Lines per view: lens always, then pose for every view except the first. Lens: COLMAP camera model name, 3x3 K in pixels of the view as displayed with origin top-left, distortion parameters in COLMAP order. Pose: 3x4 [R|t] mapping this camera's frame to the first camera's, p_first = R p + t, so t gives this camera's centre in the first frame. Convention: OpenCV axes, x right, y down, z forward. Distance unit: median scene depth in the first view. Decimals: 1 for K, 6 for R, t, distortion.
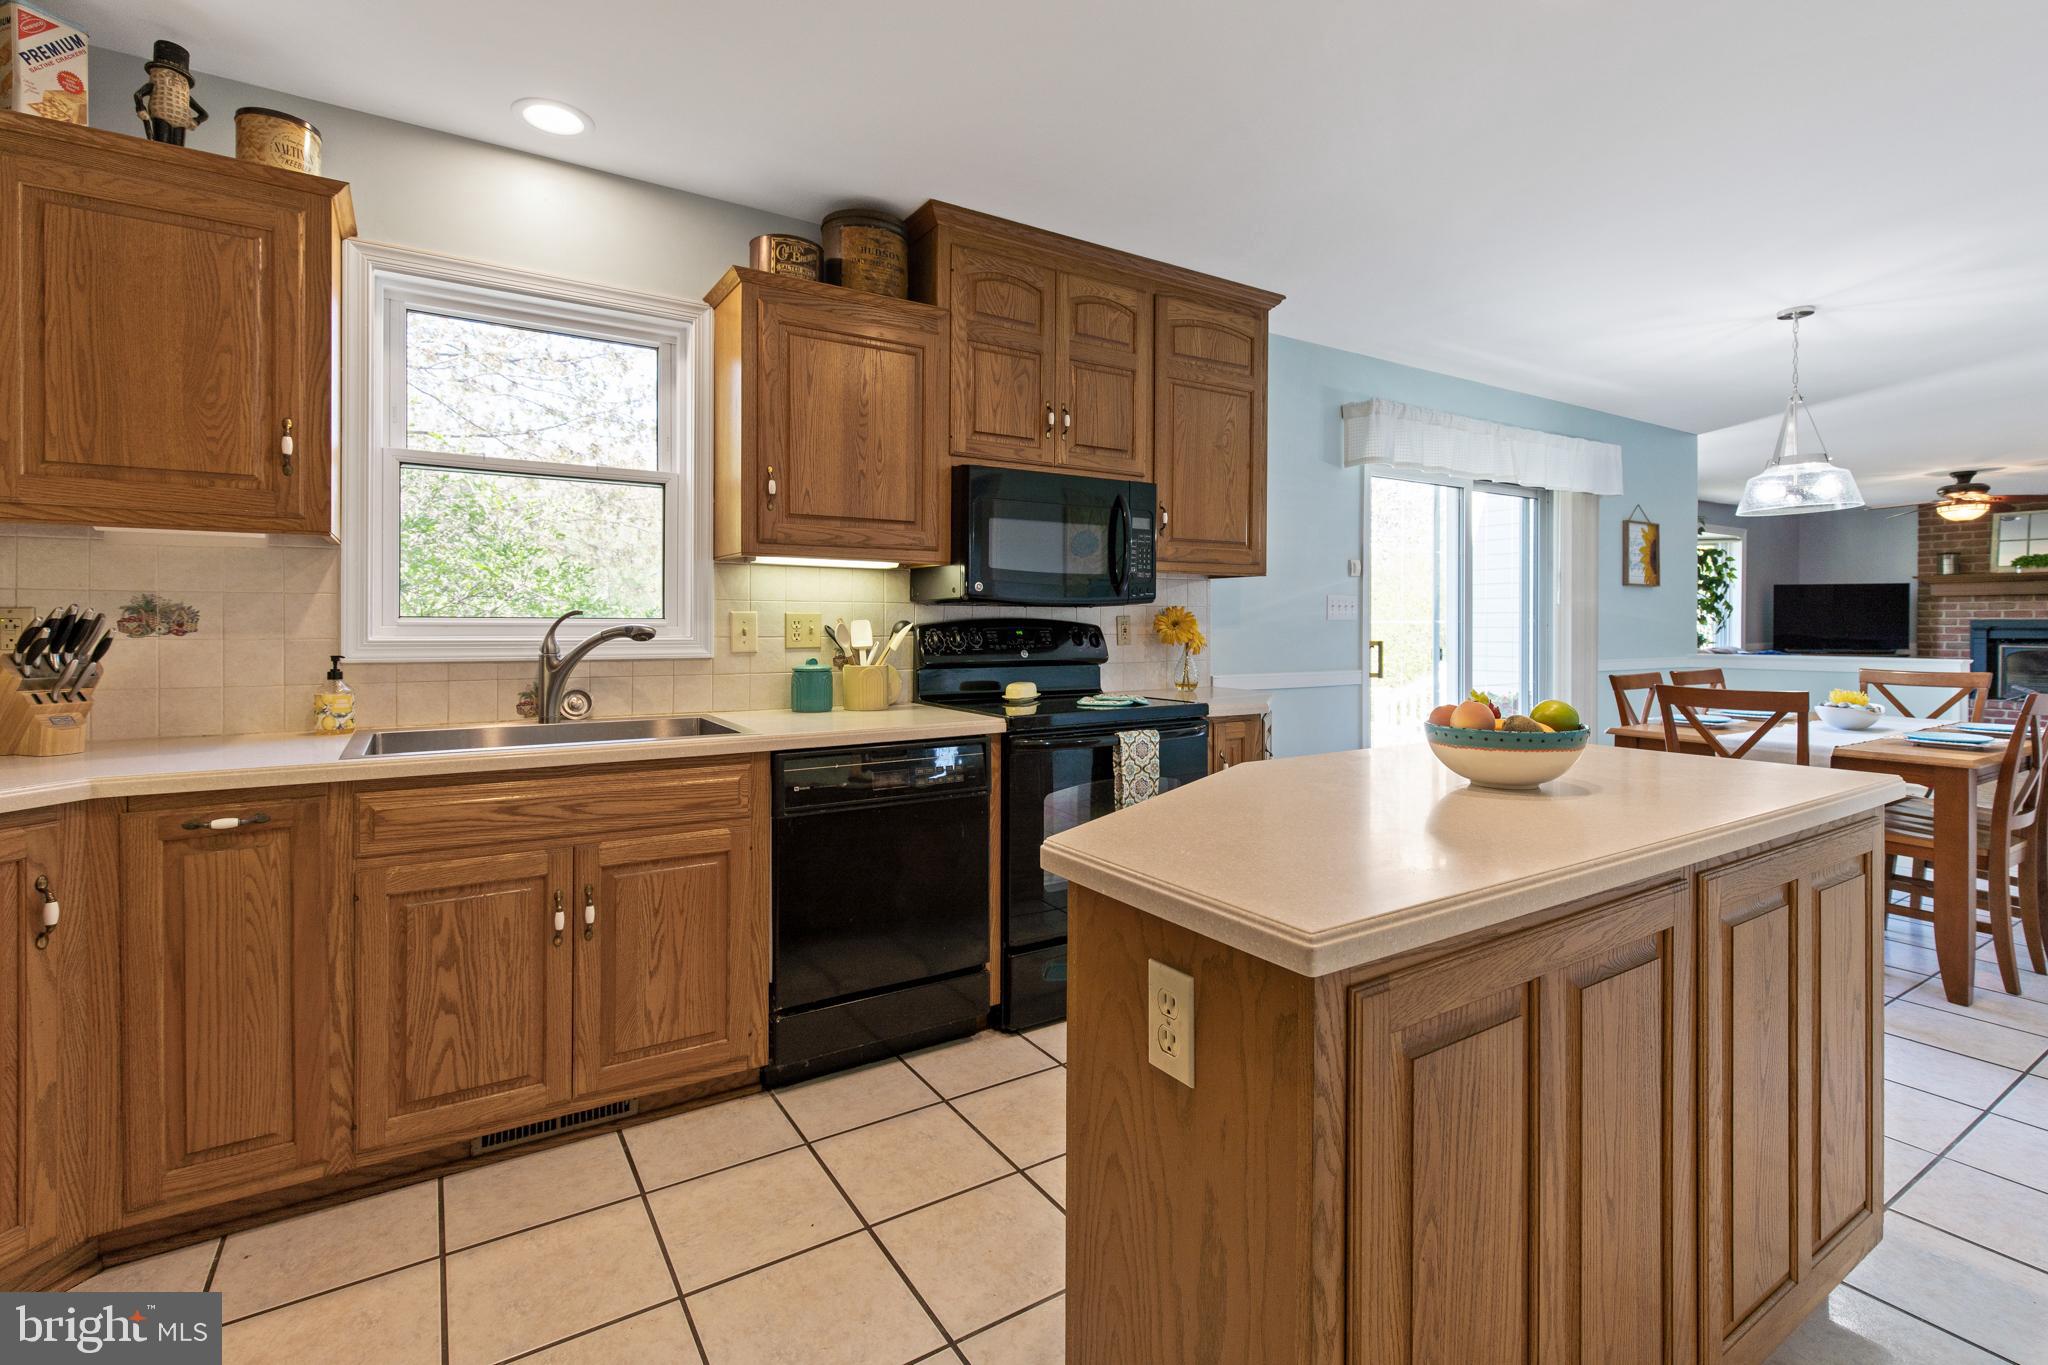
lens RADIAL K [[942.5, 0, 1037.0], [0, 942.5, 629.5], [0, 0, 1]] dist [0.007103, 0.000740]
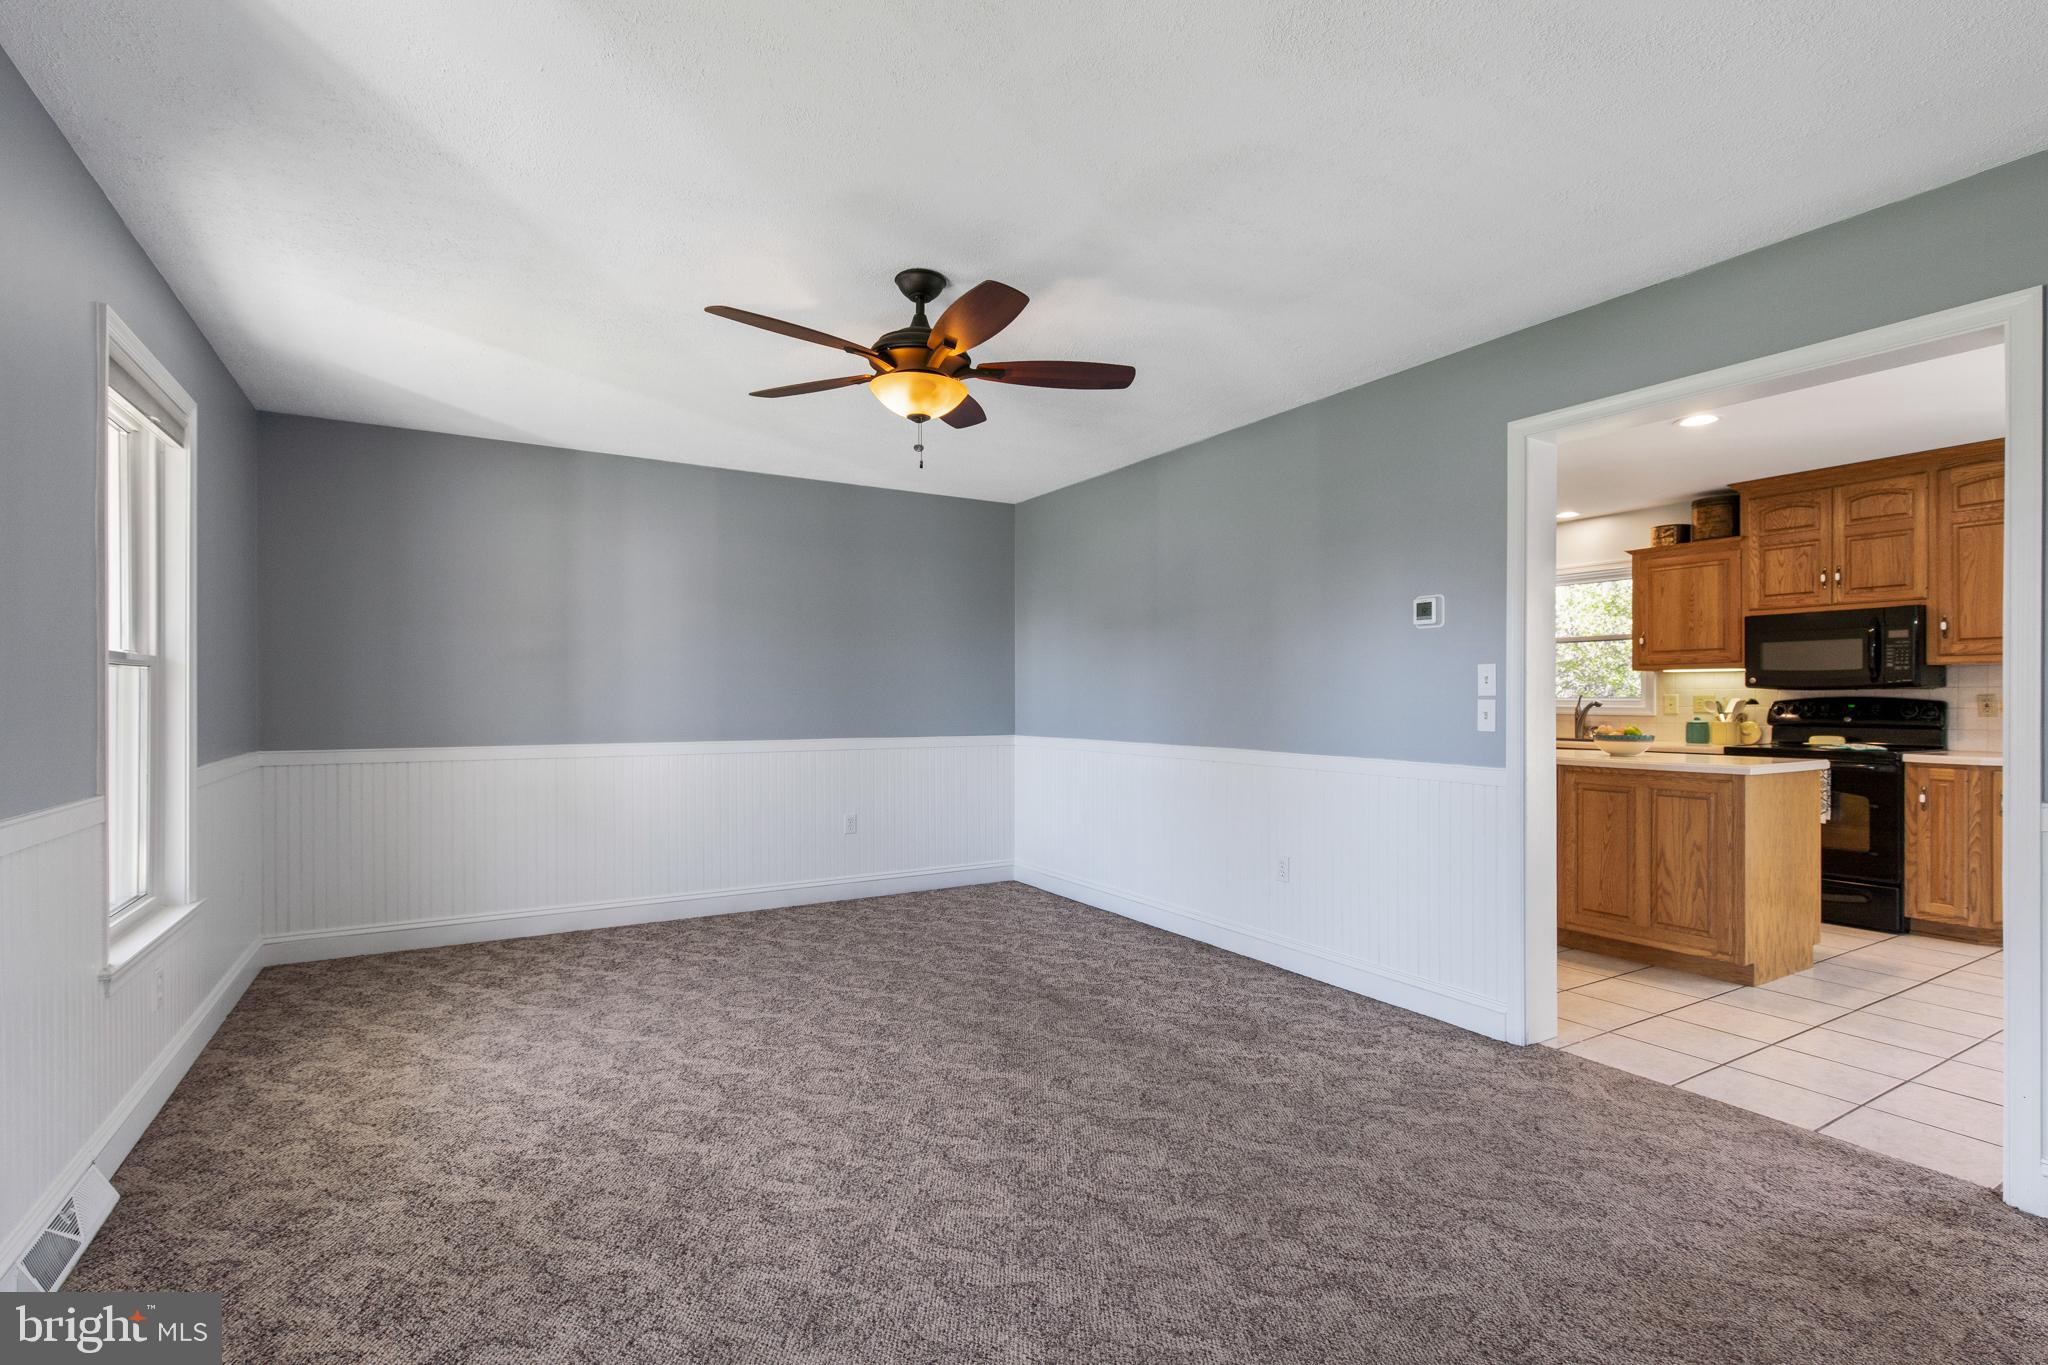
lens RADIAL K [[945.8, 0, 1012.4], [0, 945.8, 701.7], [0, 0, 1]] dist [0.001945, 0.000363]
pose [[-0.044629, 0.000859, -0.999003, 1.482246], [-0.008045, 0.999967, 0.001219, 0.005137], [0.998971, 0.008092, -0.044620, -0.306995]]
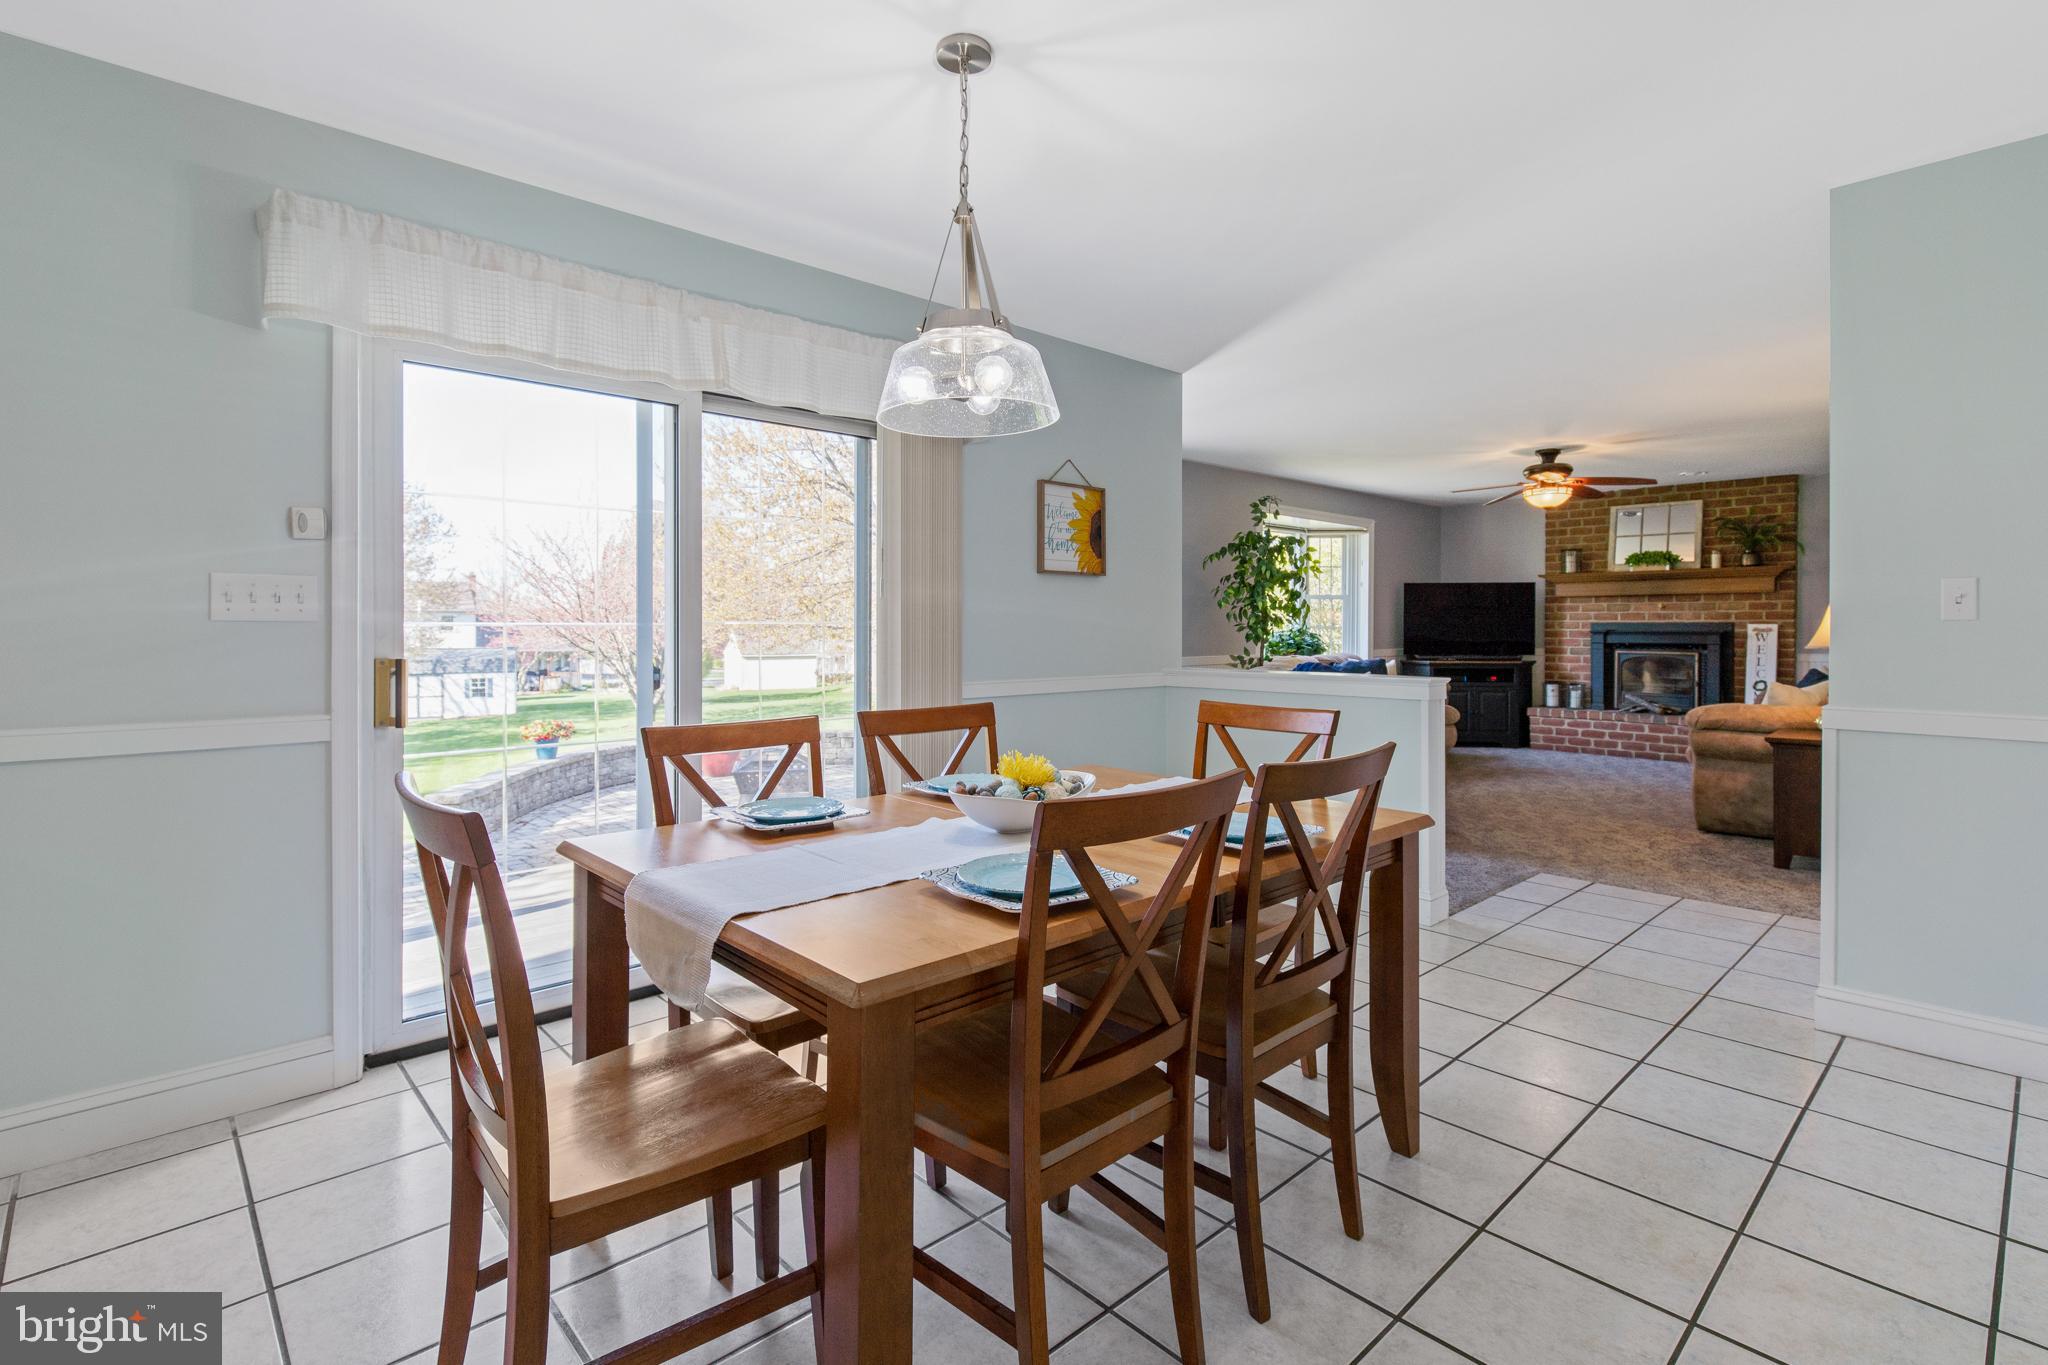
lens RADIAL K [[966.9, 0, 1038.6], [0, 966.9, 631.9], [0, 0, 1]] dist [0.013883, 0.000032]
pose [[0.983687, -0.000993, 0.179883, 0.777498], [0.001052, 0.999999, -0.000231, -0.004988], [-0.179883, 0.000417, 0.983688, 0.470894]]
